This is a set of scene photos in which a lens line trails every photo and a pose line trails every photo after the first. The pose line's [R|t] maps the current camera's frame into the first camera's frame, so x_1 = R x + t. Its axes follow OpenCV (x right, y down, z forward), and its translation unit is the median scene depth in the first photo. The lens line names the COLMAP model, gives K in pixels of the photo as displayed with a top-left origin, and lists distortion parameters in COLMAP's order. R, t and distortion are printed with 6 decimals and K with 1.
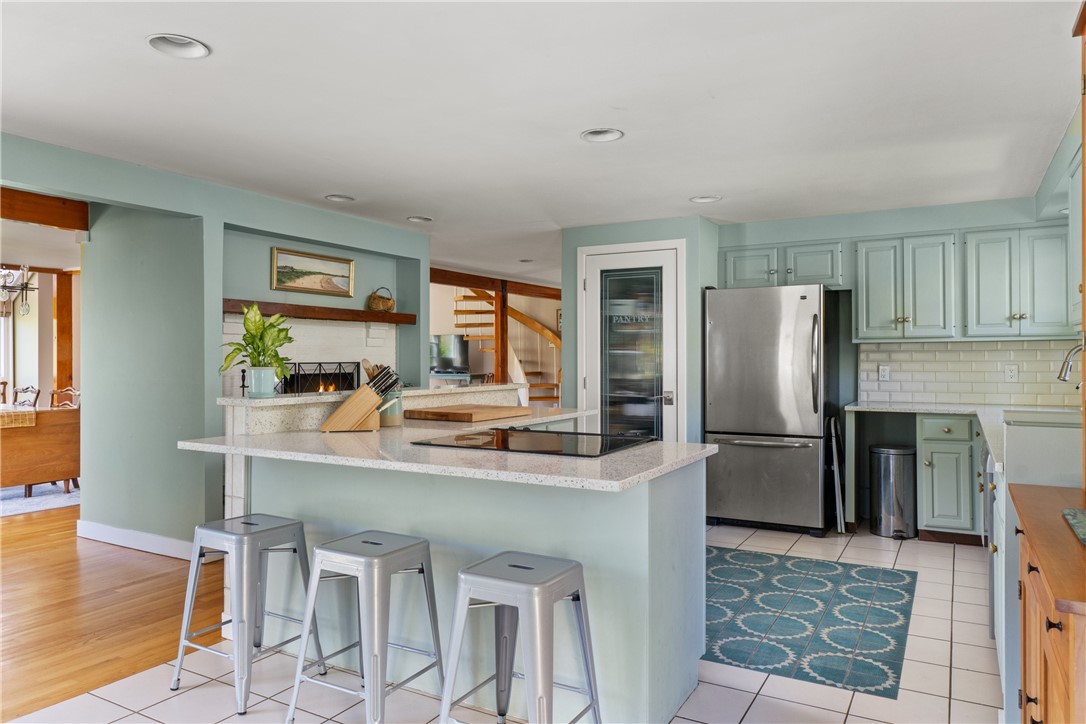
lens RADIAL K [[709.2, 0, 545.2], [0, 709.2, 360.6], [0, 0, 1]] dist [0.001724, 0.000377]
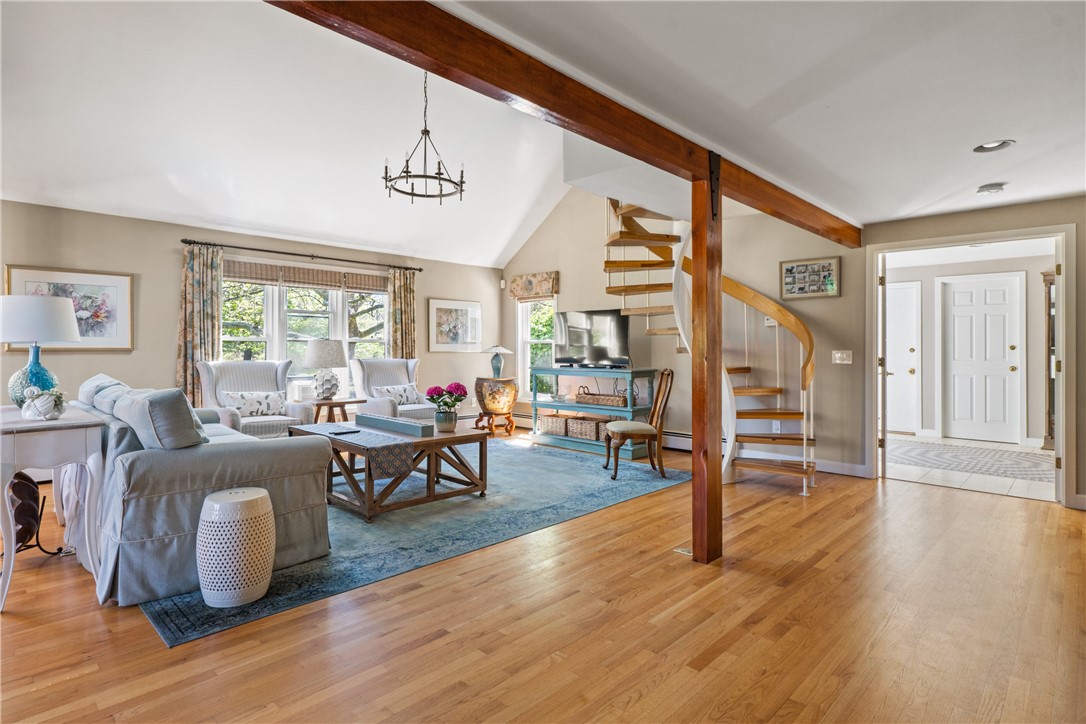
lens RADIAL K [[574.4, 0, 547.1], [0, 574.4, 355.8], [0, 0, 1]] dist [-0.000198, 0.000661]
pose [[0.970010, -0.001637, -0.243060, -0.054371], [0.003205, 0.999977, 0.006058, 0.002936], [0.243045, -0.006655, 0.969992, 0.485135]]
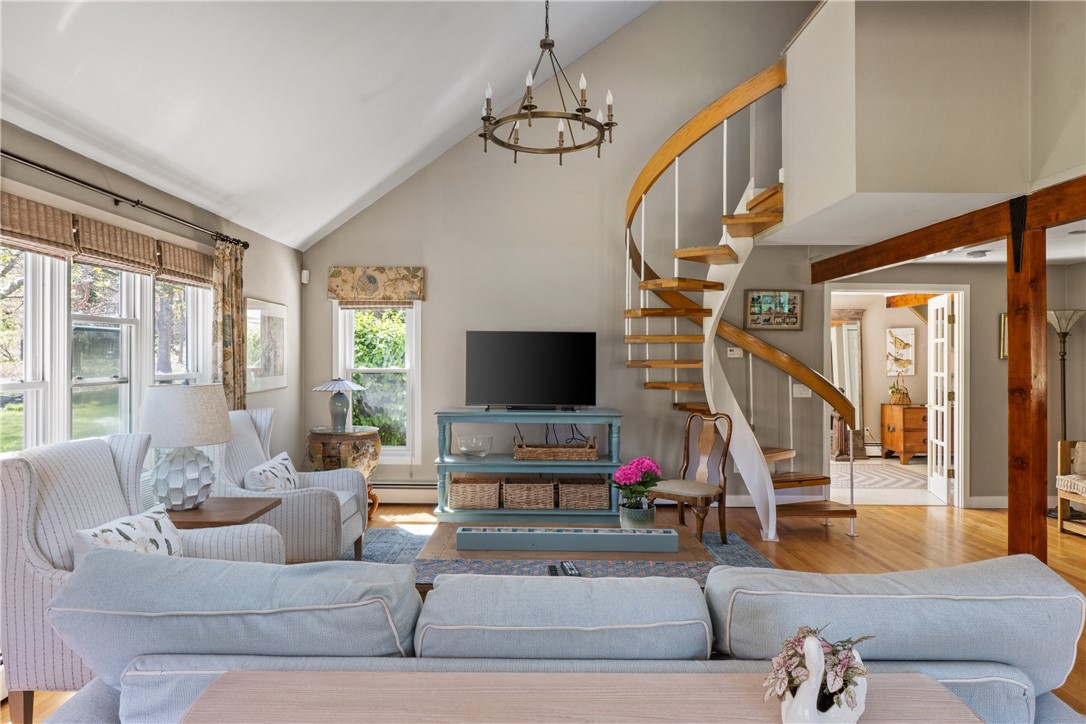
lens RADIAL K [[709.2, 0, 541.6], [0, 709.2, 361.9], [0, 0, 1]] dist [0.001724, 0.000377]
pose [[0.869905, -0.004041, 0.493203, -0.321385], [0.000131, 0.999968, 0.007962, -0.015334], [-0.493220, -0.006862, 0.869878, 0.573274]]
